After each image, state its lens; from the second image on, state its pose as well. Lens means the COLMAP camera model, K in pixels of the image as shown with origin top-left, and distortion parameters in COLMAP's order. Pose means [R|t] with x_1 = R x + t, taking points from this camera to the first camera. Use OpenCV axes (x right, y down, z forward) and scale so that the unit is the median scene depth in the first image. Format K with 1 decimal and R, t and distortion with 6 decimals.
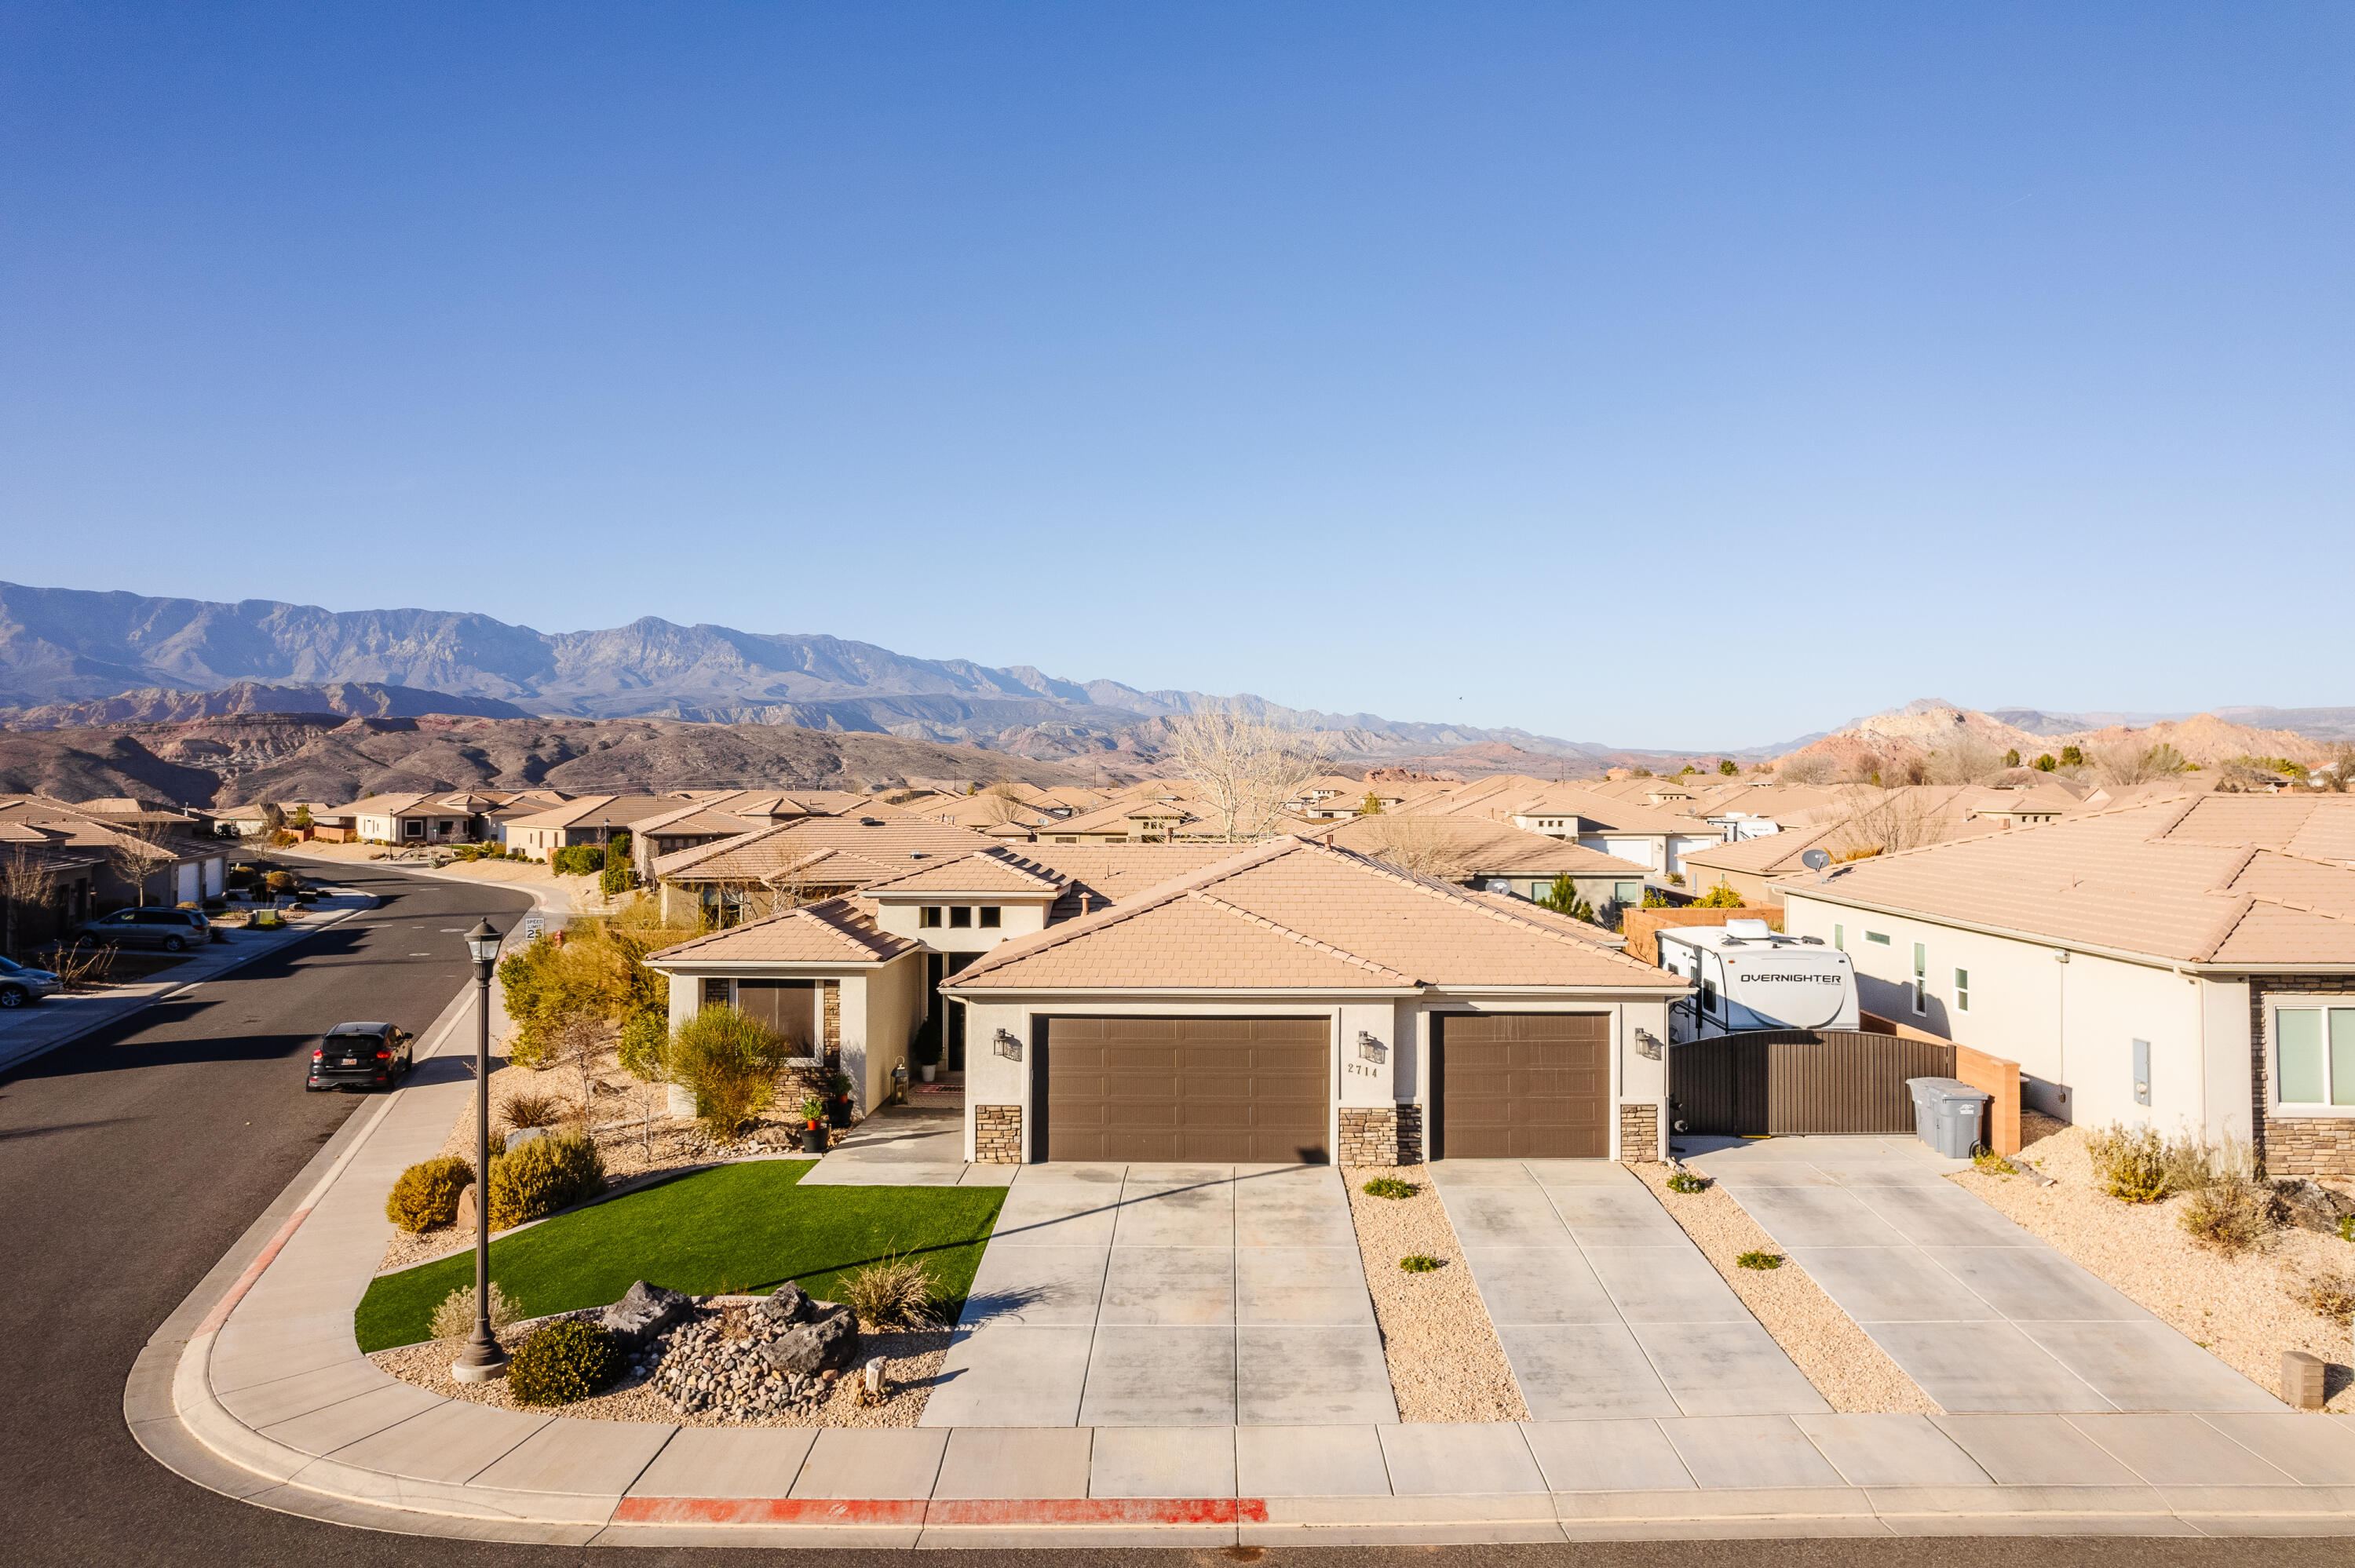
lens RADIAL K [[1511.4, 0, 1199.6], [0, 1511.4, 771.1], [0, 0, 1]] dist [-0.053882, 0.042586]
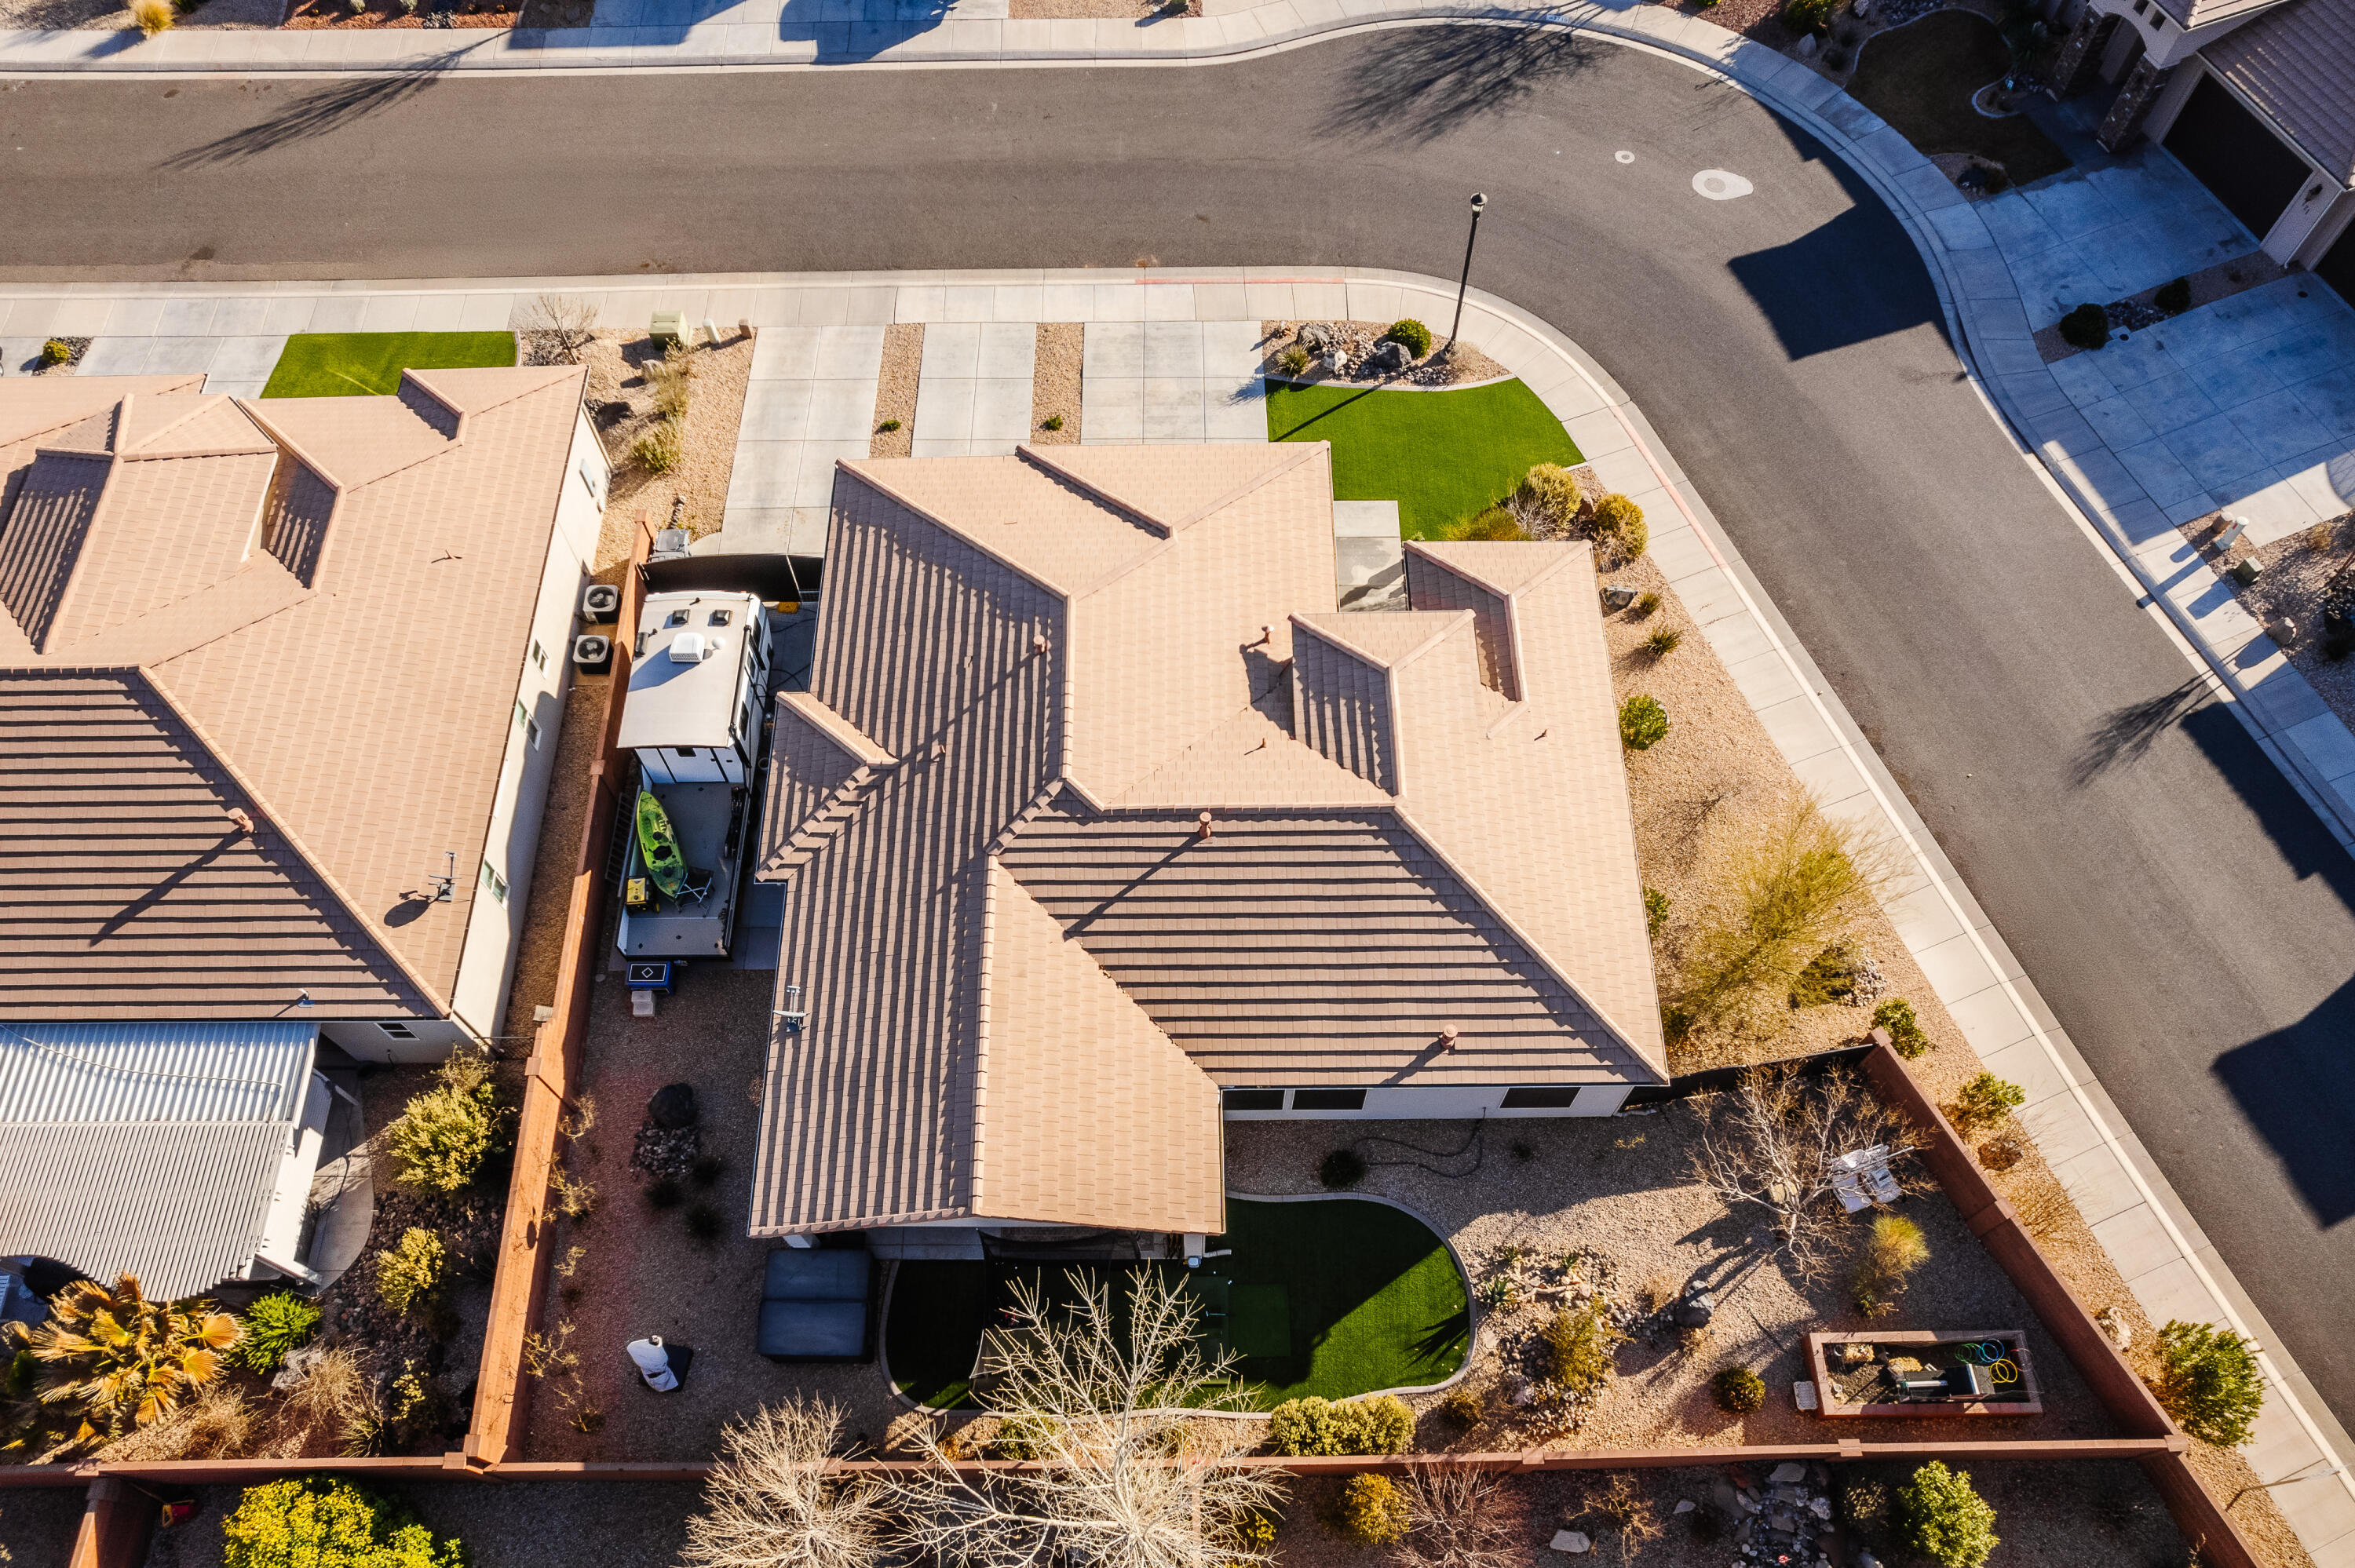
lens RADIAL K [[1511.4, 0, 1181.4], [0, 1511.4, 1009.4], [0, 0, 1]] dist [-0.053882, 0.042586]
pose [[-0.999608, 0.027894, 0.002221, -0.009282], [0.013436, 0.408820, 0.912516, -0.999773], [0.024546, 0.912189, -0.409035, 2.107888]]
